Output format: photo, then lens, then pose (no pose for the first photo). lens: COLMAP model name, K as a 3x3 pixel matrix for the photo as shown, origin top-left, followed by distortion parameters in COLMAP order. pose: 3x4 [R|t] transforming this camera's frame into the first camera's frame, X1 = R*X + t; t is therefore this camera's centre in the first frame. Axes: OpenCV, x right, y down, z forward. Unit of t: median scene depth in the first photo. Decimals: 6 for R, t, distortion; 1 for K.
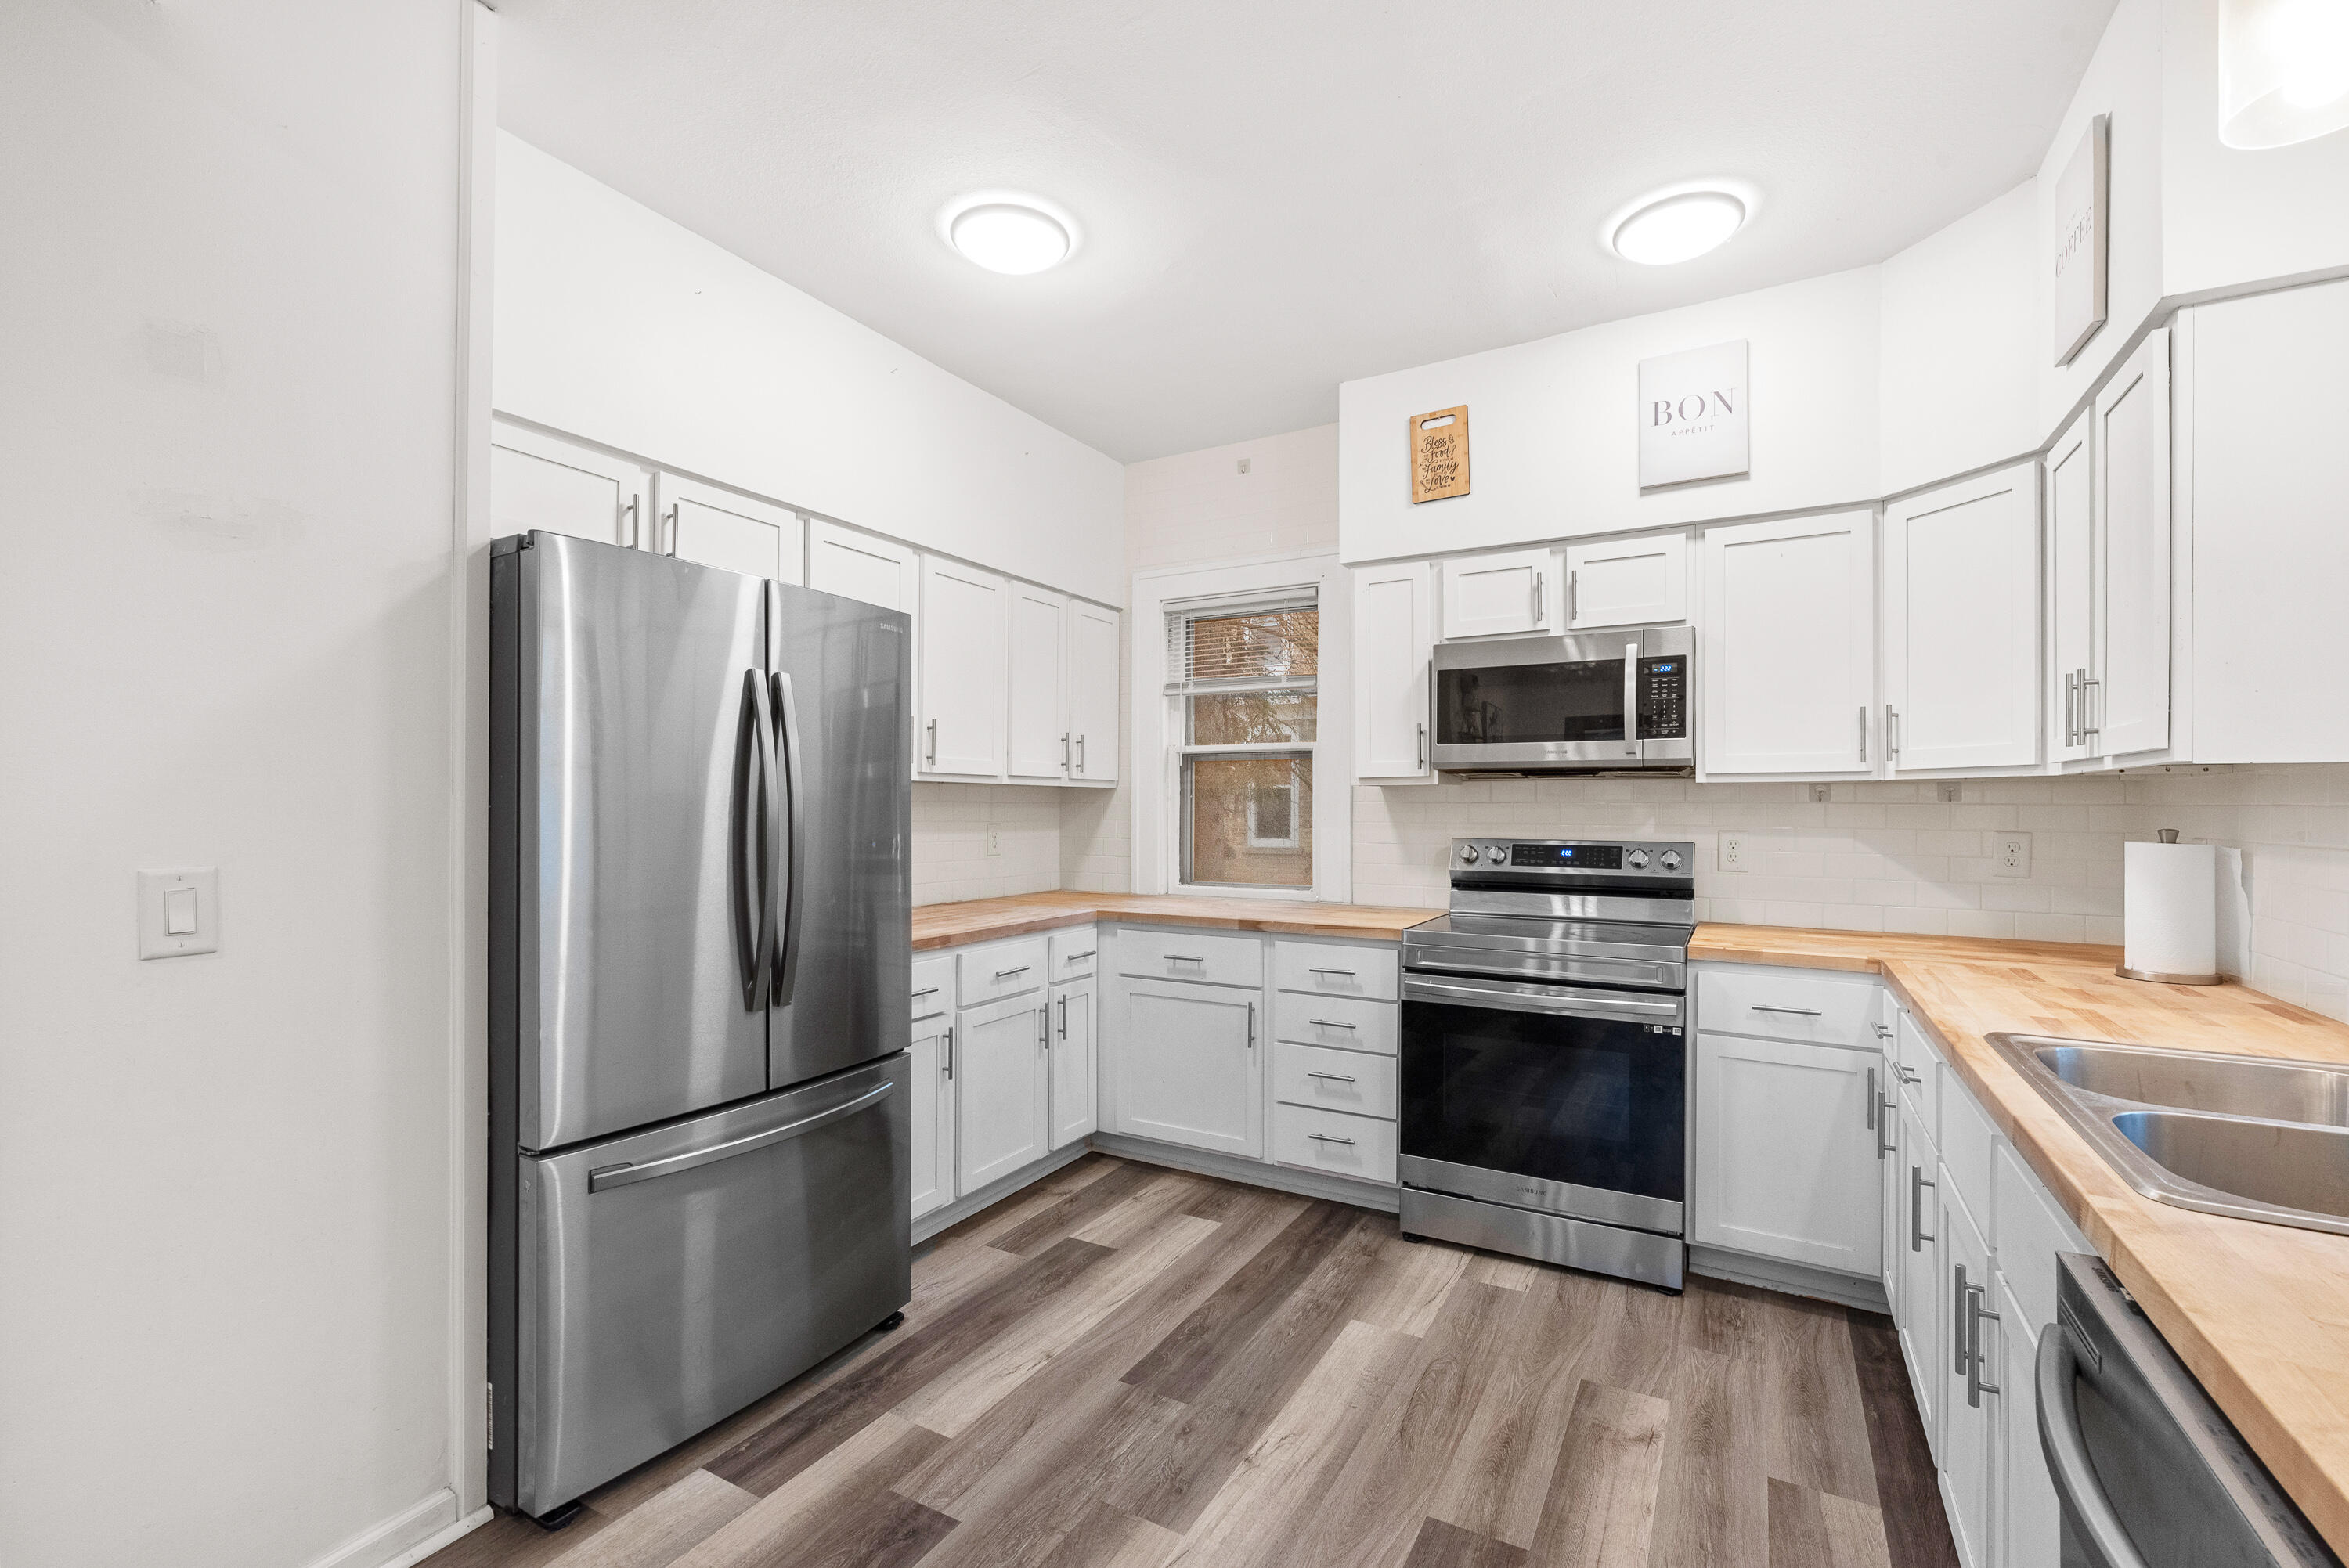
lens RADIAL K [[1010.0, 0, 1185.4], [0, 1010.0, 801.0], [0, 0, 1]] dist [0.001105, -0.000677]
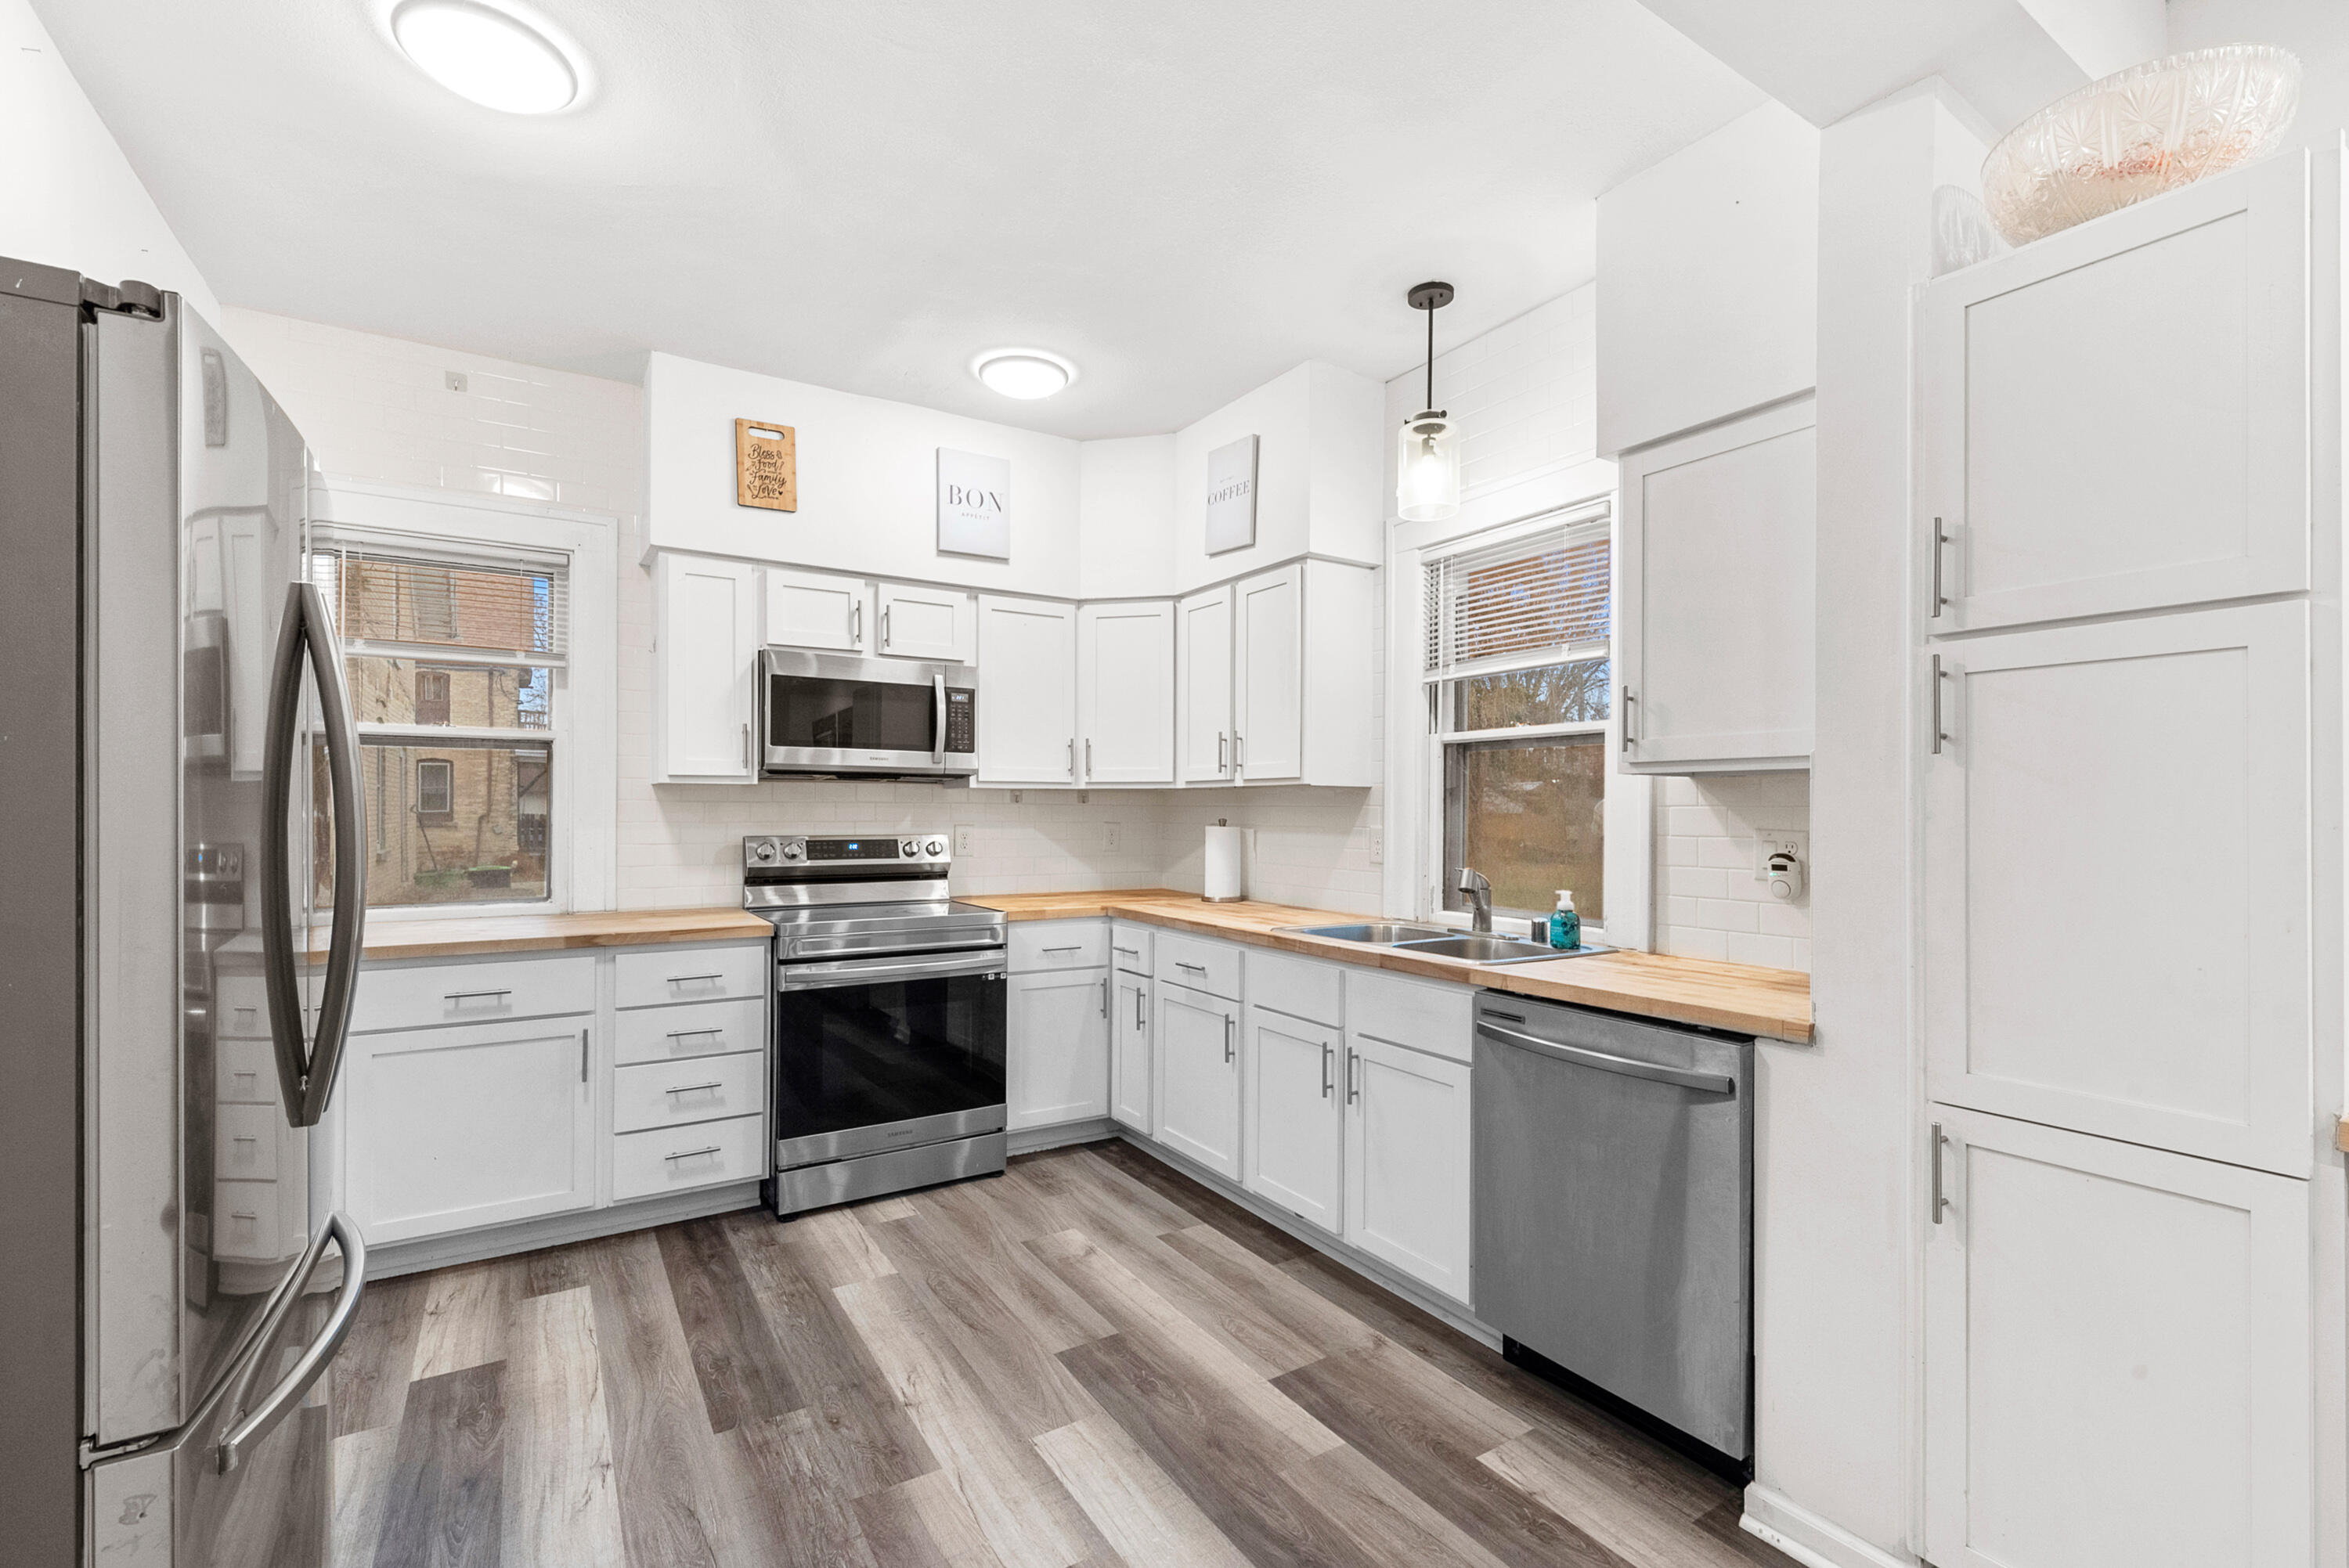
lens RADIAL K [[1010.0, 0, 1170.8], [0, 1010.0, 803.2], [0, 0, 1]] dist [0.001105, -0.000677]
pose [[0.476657, 0.004643, 0.879077, -0.562168], [-0.006677, 0.999976, -0.001660, 0.002648], [-0.879064, -0.005079, 0.476677, 0.172793]]
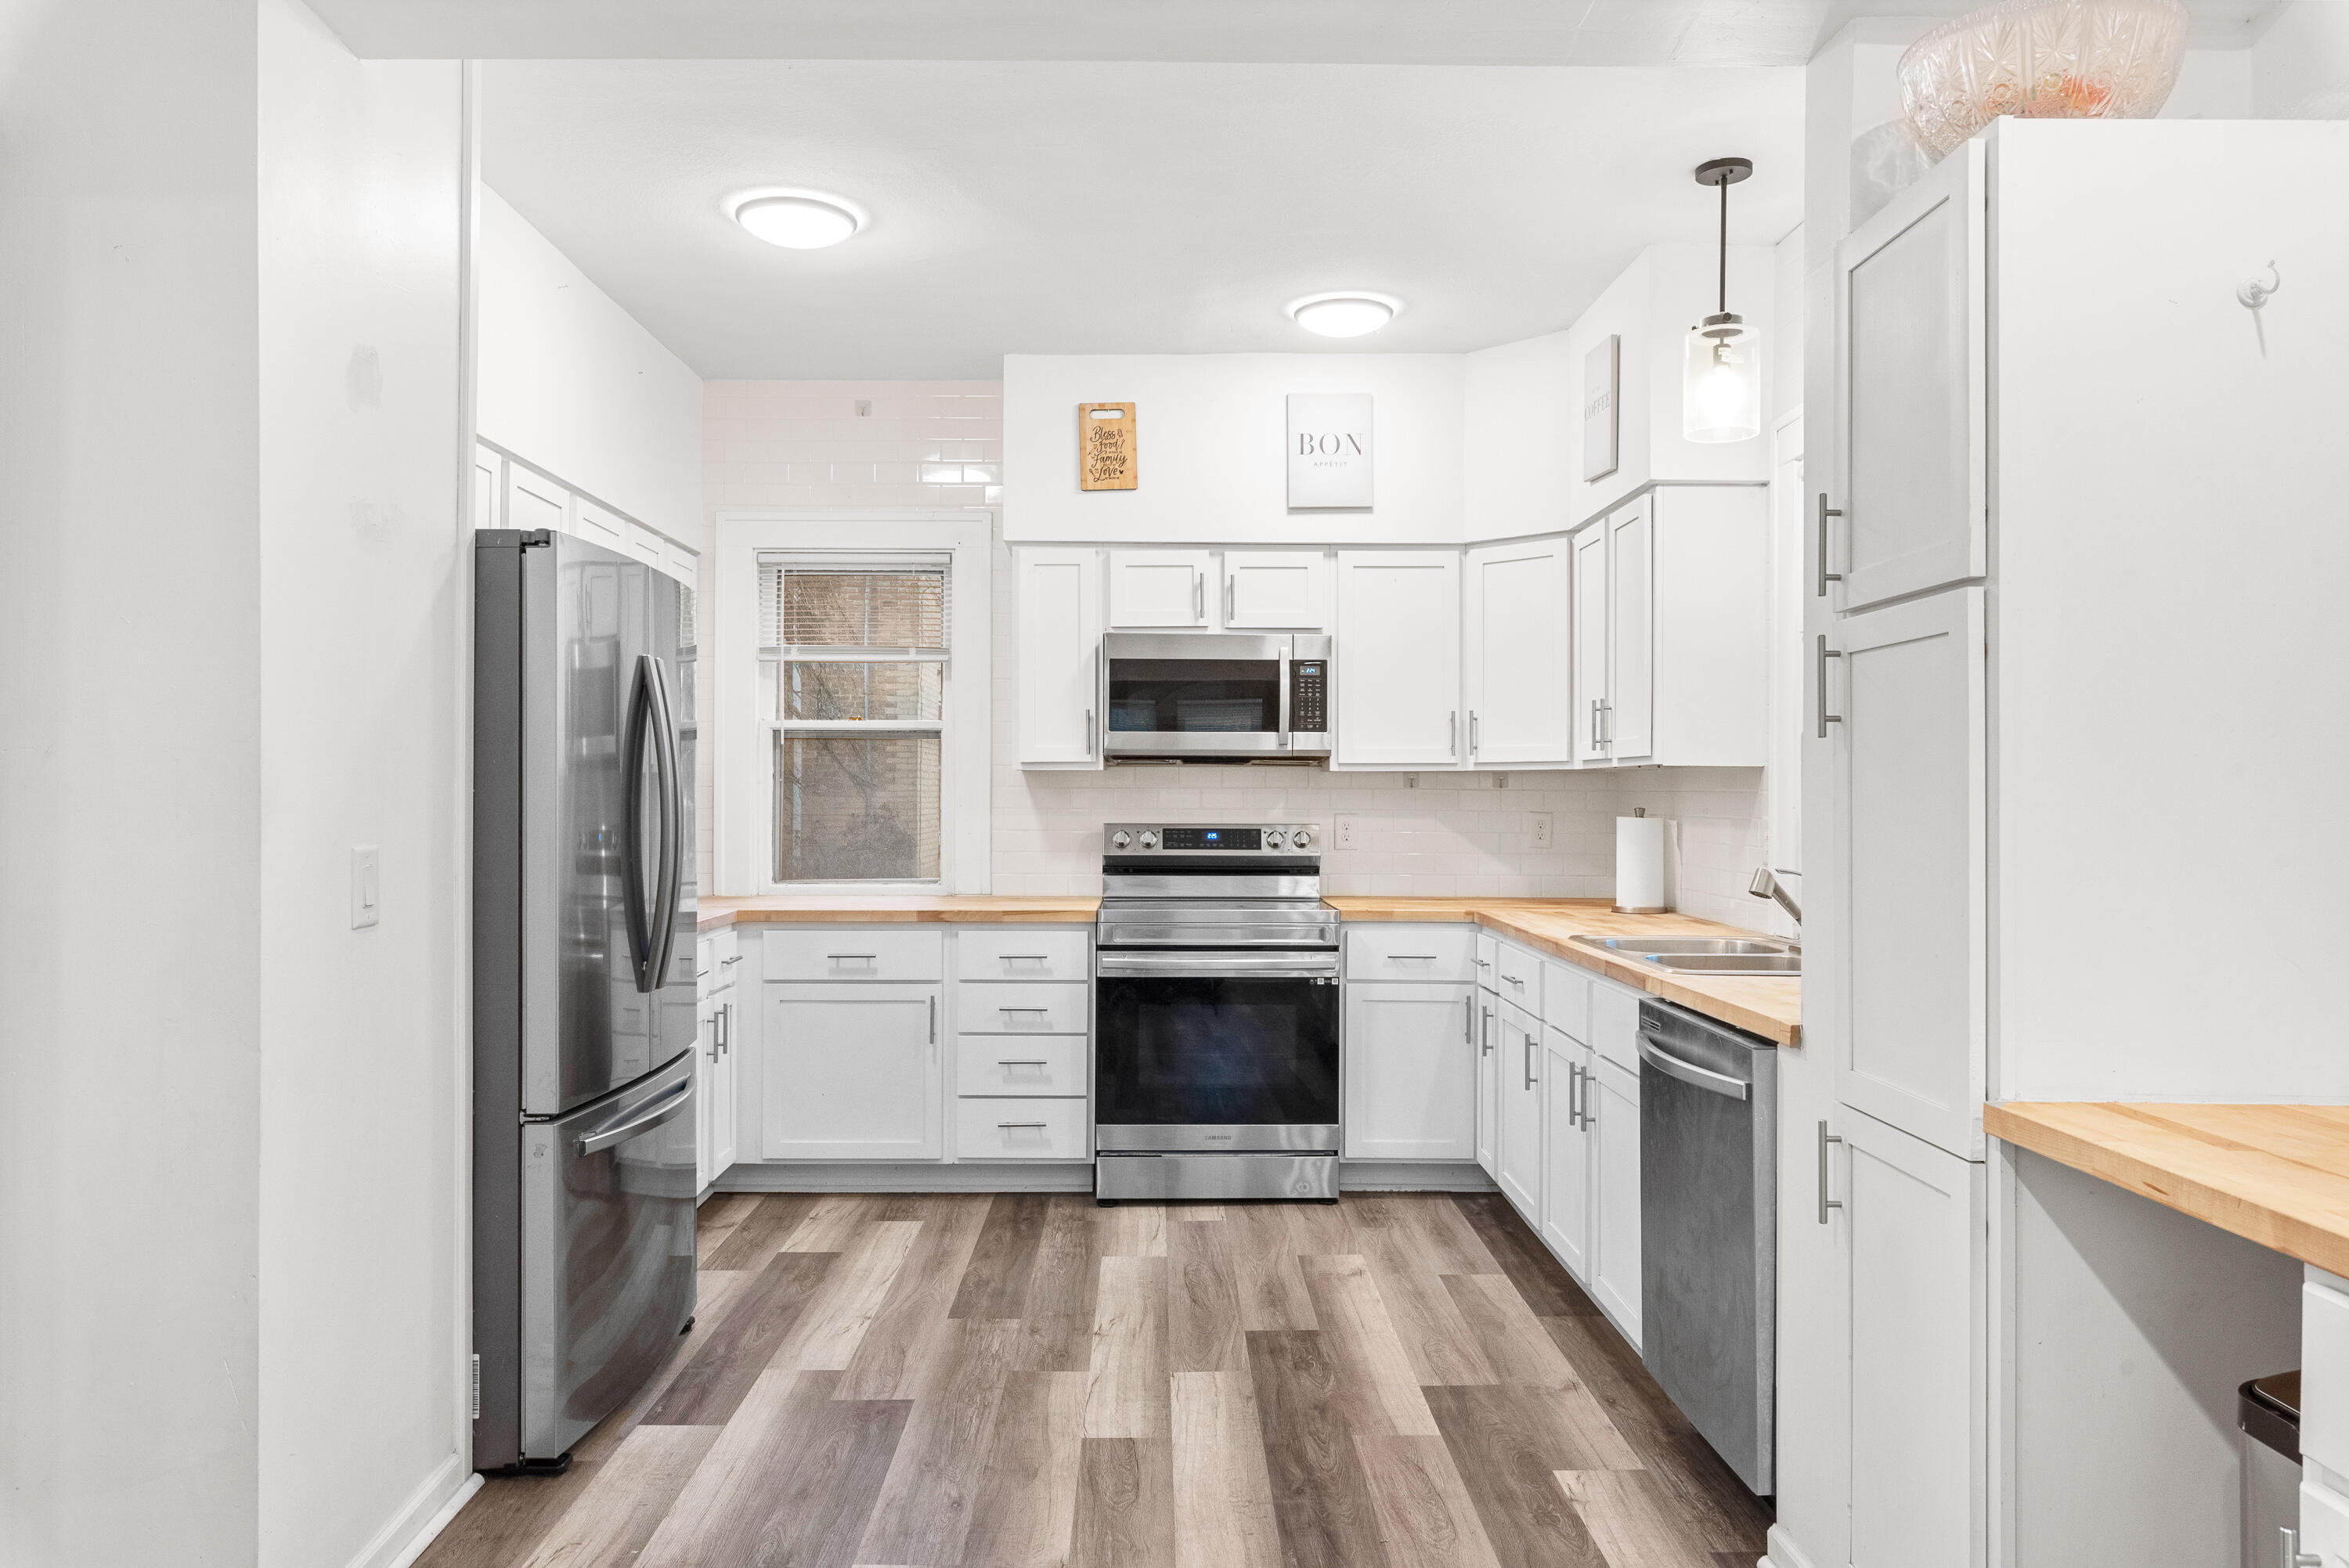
lens RADIAL K [[1571.7, 0, 1181.8], [0, 1571.7, 775.8], [0, 0, 1]] dist [-0.001895, 0.001918]
pose [[0.863894, 0.005640, 0.503643, -0.587566], [-0.003065, 0.999978, -0.005942, -0.001860], [-0.503665, 0.003590, 0.863891, -0.494748]]
